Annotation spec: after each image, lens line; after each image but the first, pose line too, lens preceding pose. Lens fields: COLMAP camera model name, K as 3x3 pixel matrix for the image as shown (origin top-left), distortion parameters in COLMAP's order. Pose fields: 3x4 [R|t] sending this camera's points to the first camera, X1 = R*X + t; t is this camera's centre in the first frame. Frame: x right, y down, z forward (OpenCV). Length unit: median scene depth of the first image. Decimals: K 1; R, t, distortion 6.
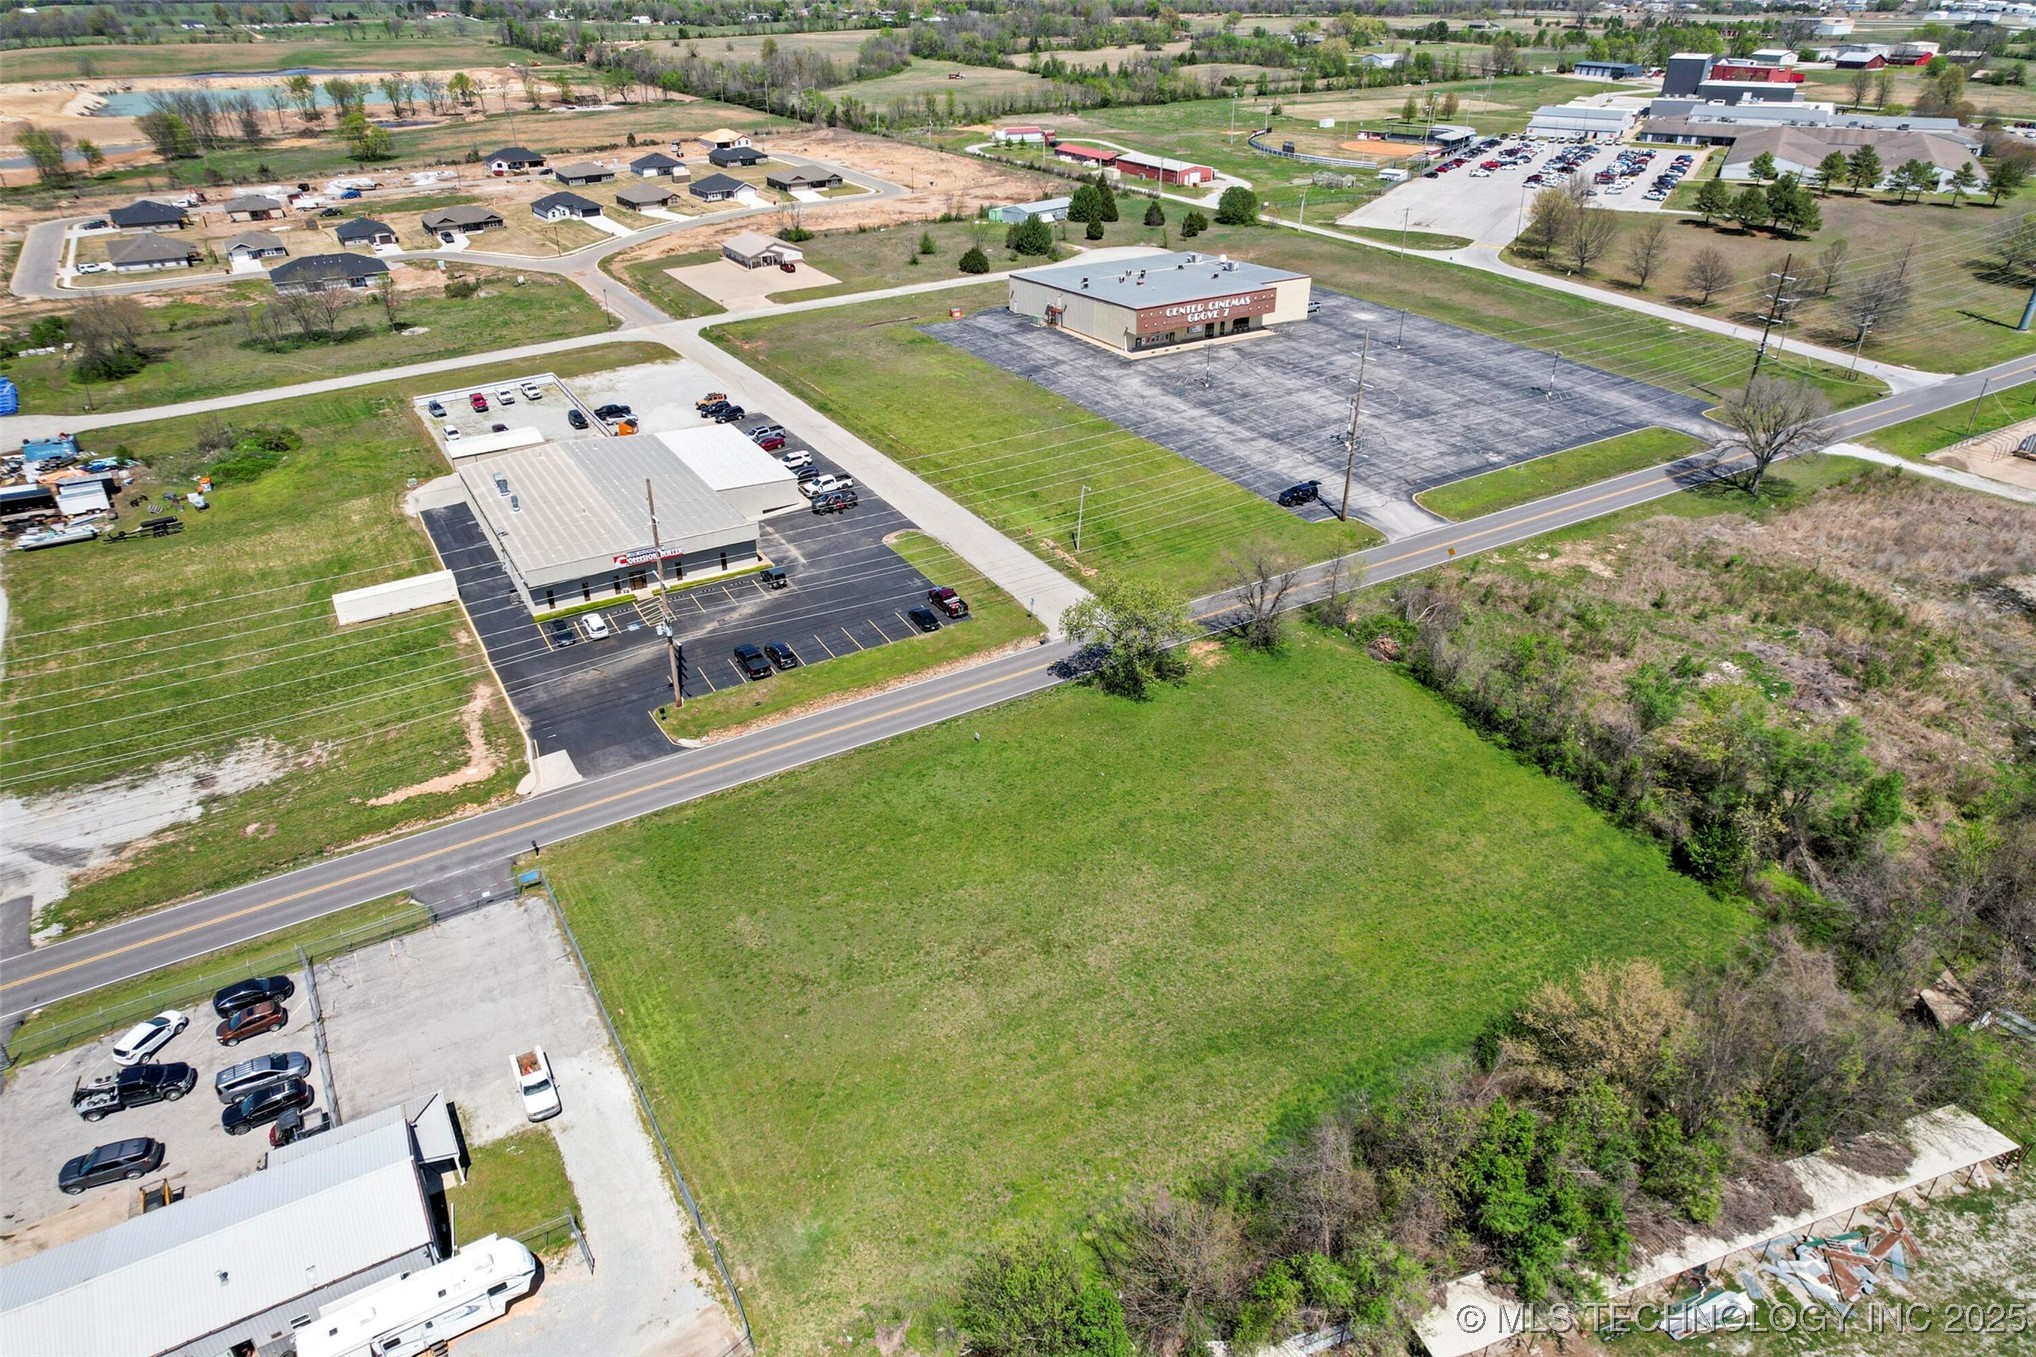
lens RADIAL K [[1295.1, 0, 1017.1], [0, 1295.1, 690.2], [0, 0, 1]] dist [-0.070424, 0.060514]
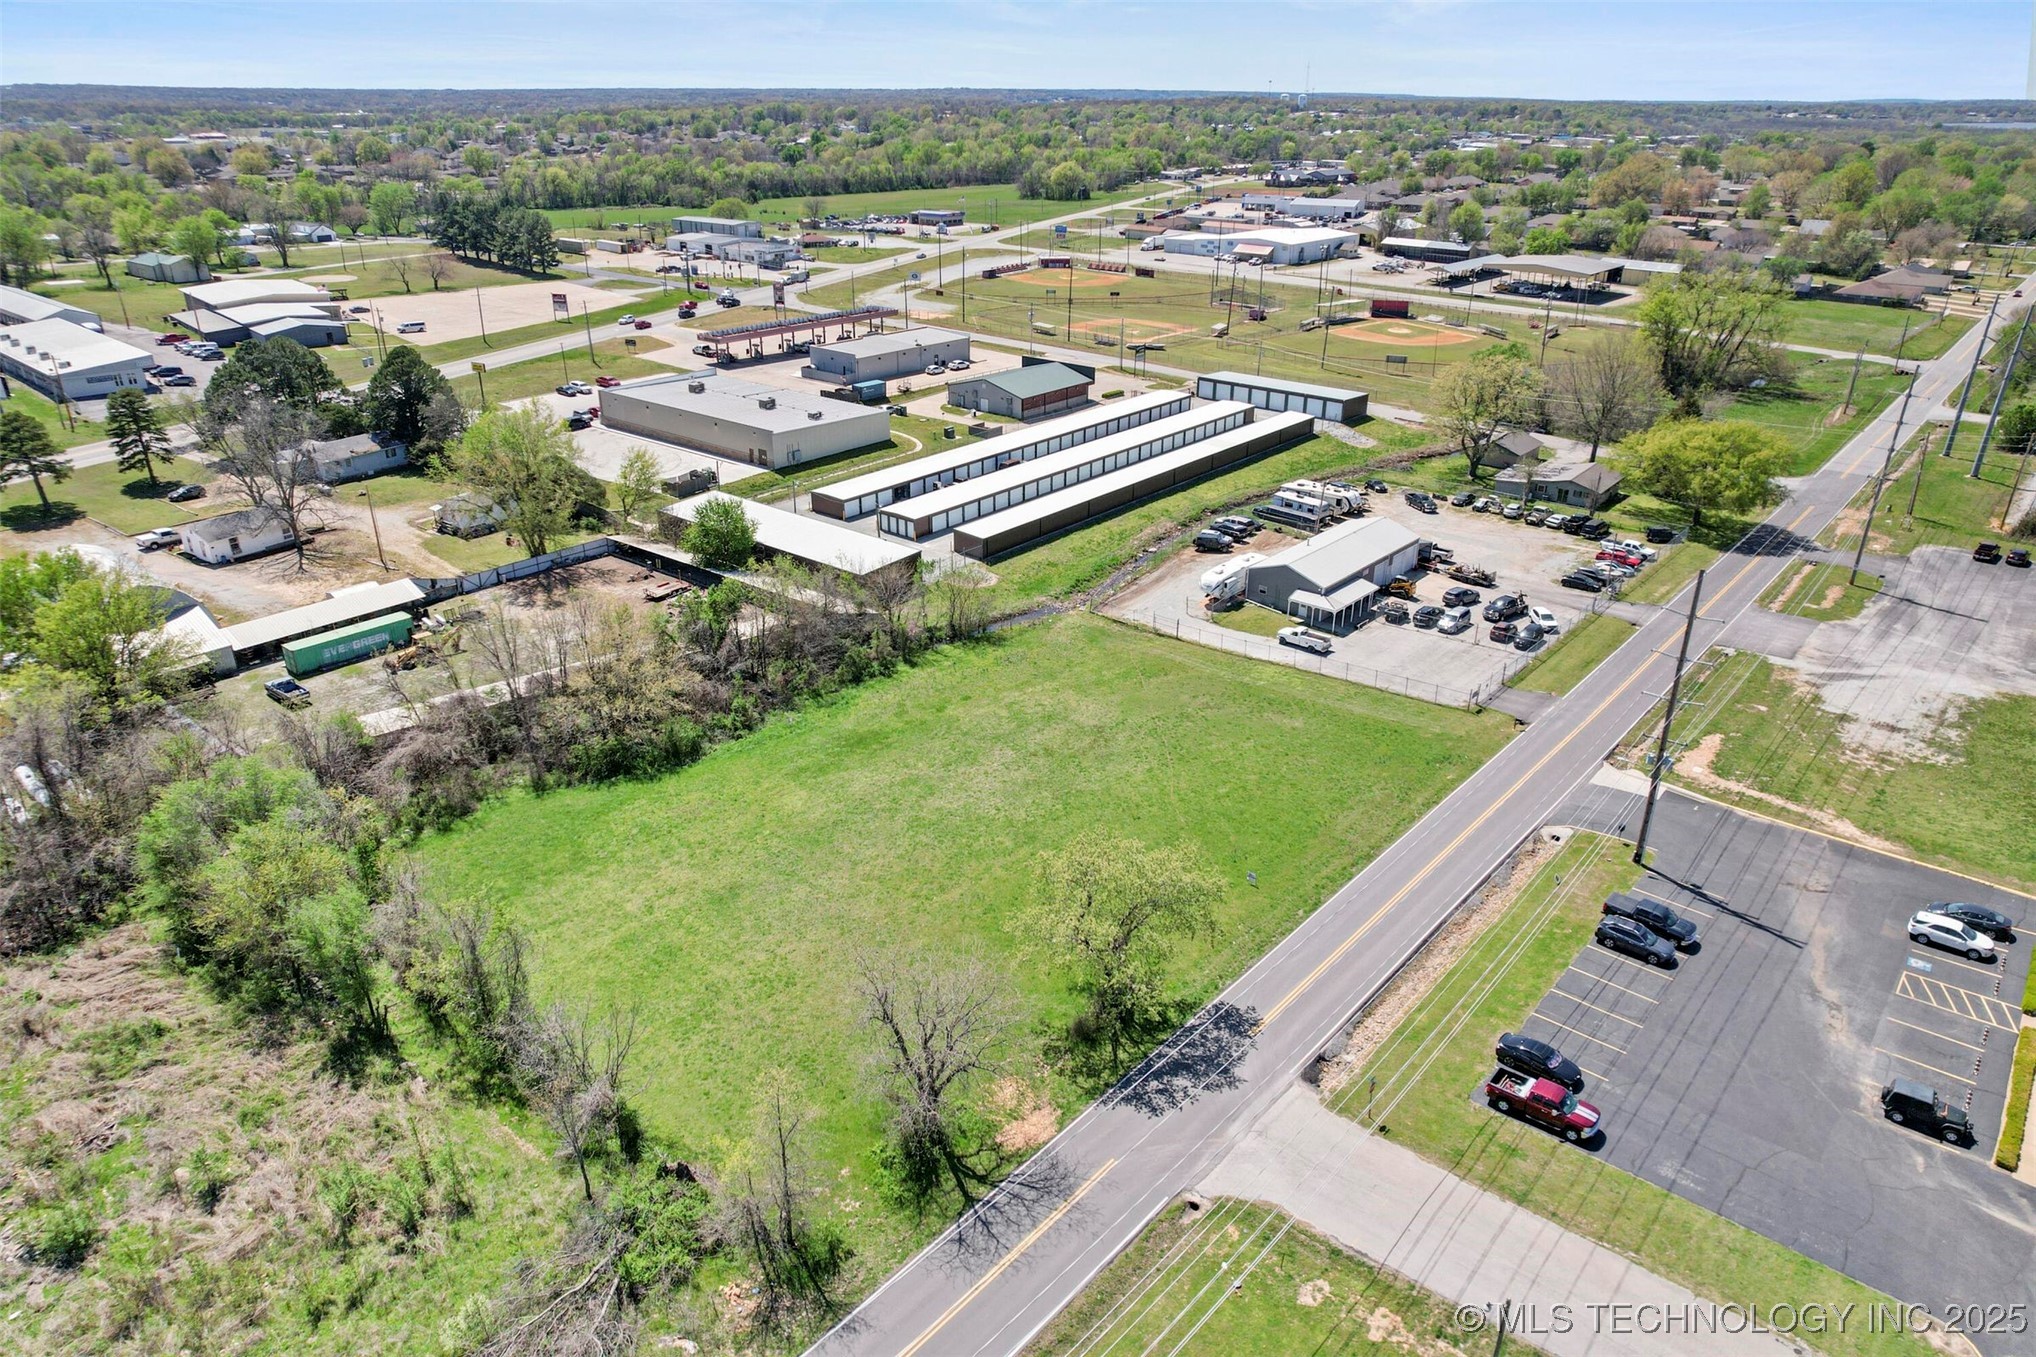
lens RADIAL K [[1295.1, 0, 1016.2], [0, 1295.1, 677.6], [0, 0, 1]] dist [-0.070424, 0.060514]
pose [[-0.948247, 0.128821, -0.290230, 0.261823], [-0.161474, 0.591379, 0.790061, -0.522253], [0.273413, 0.796037, -0.539972, 1.063970]]
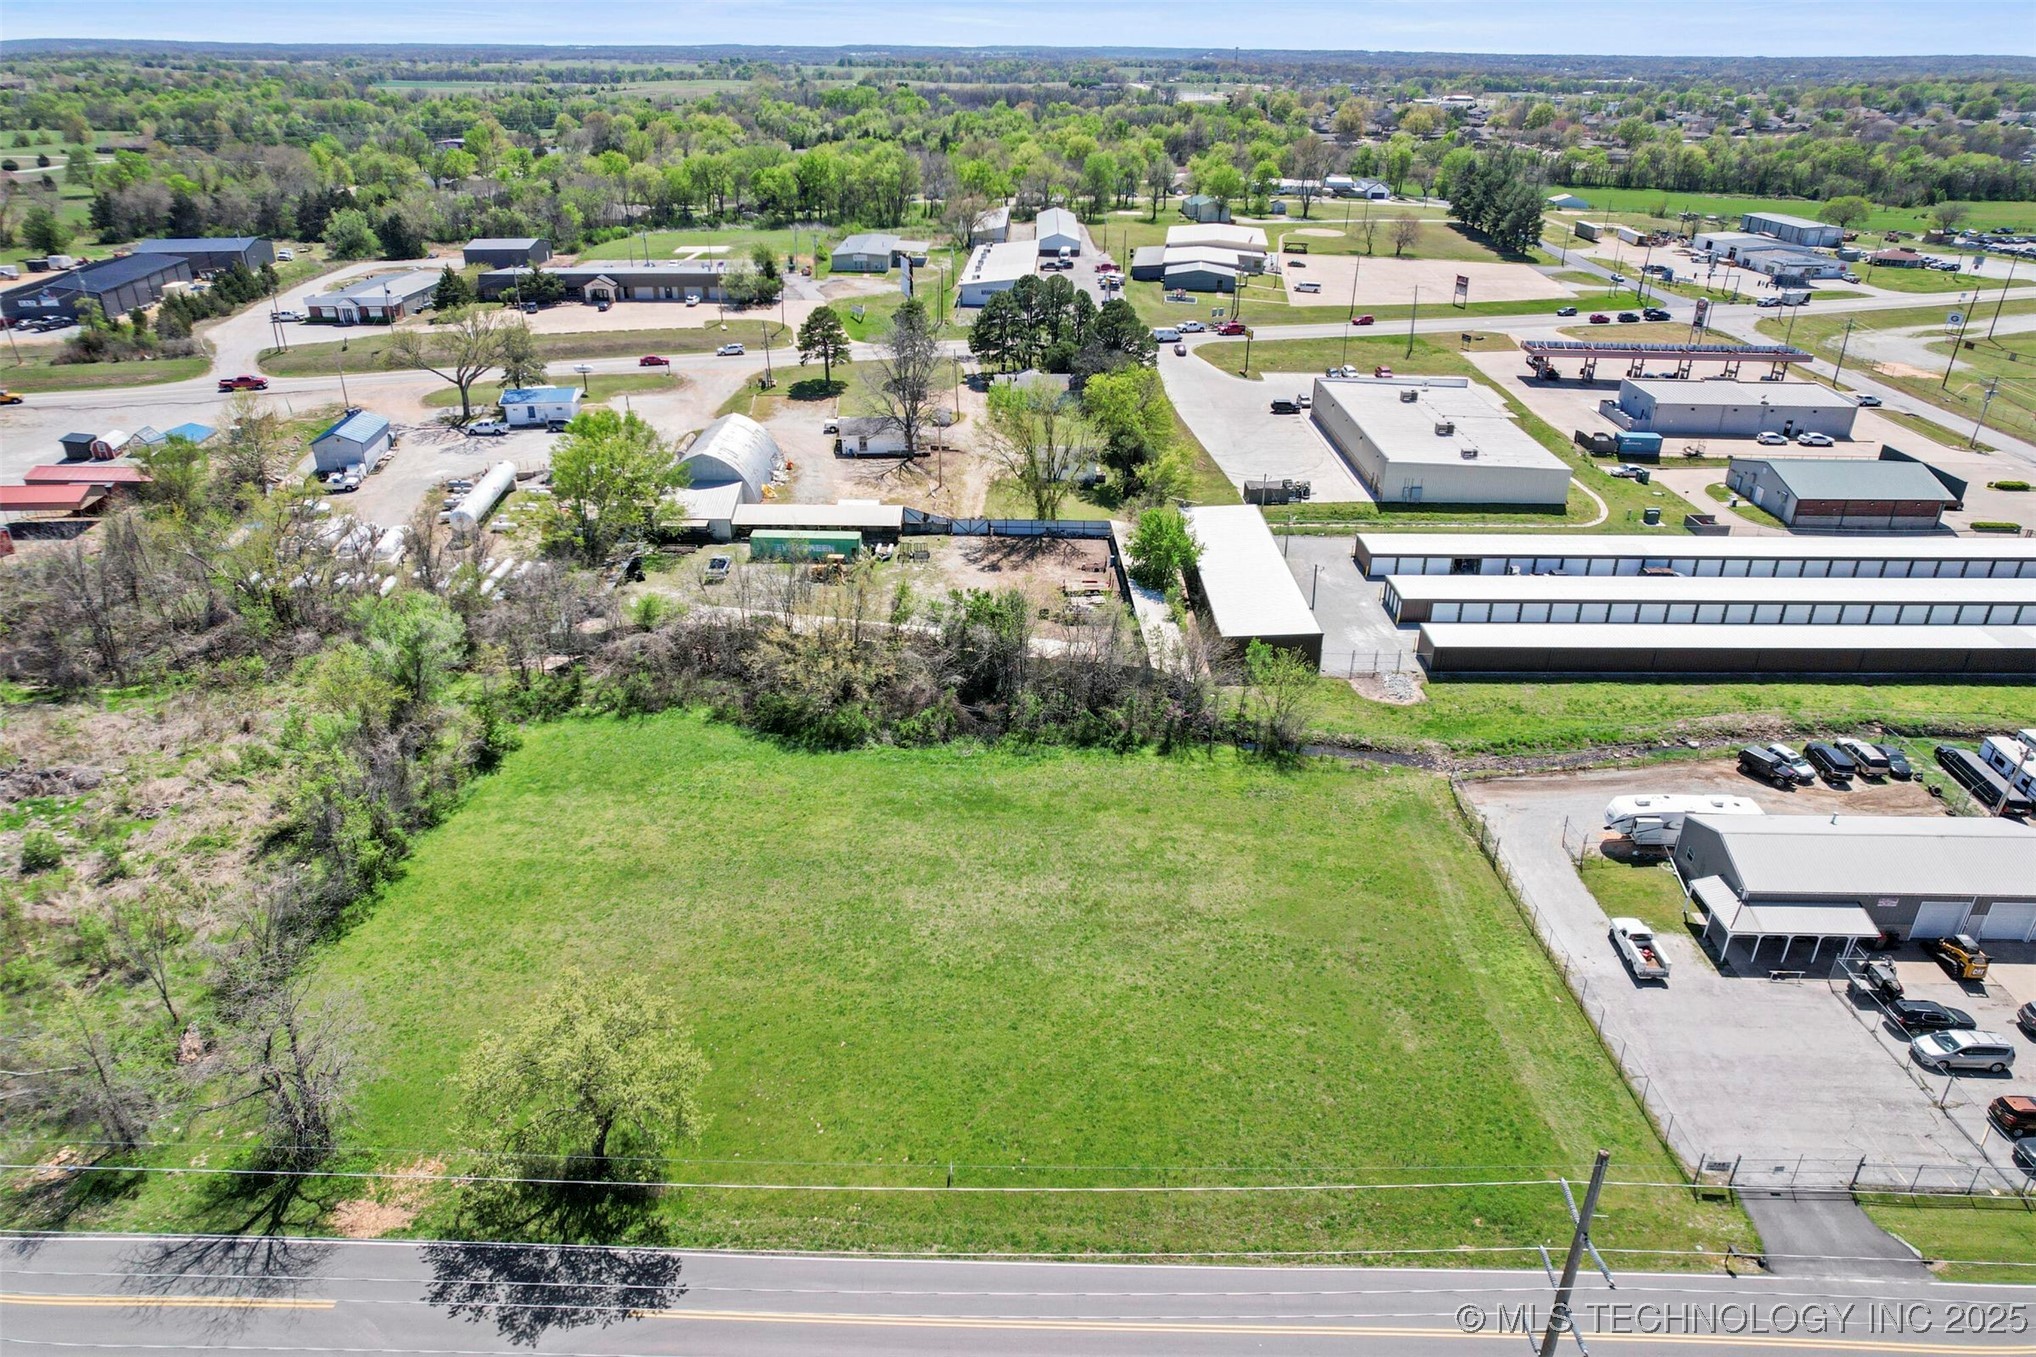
lens RADIAL K [[1295.1, 0, 1023.8], [0, 1295.1, 673.3], [0, 0, 1]] dist [-0.070424, 0.060514]
pose [[-0.853997, -0.232270, 0.465553, -0.223127], [0.253907, 0.594964, 0.762594, -0.426391], [-0.454115, 0.769460, -0.449122, 0.885649]]
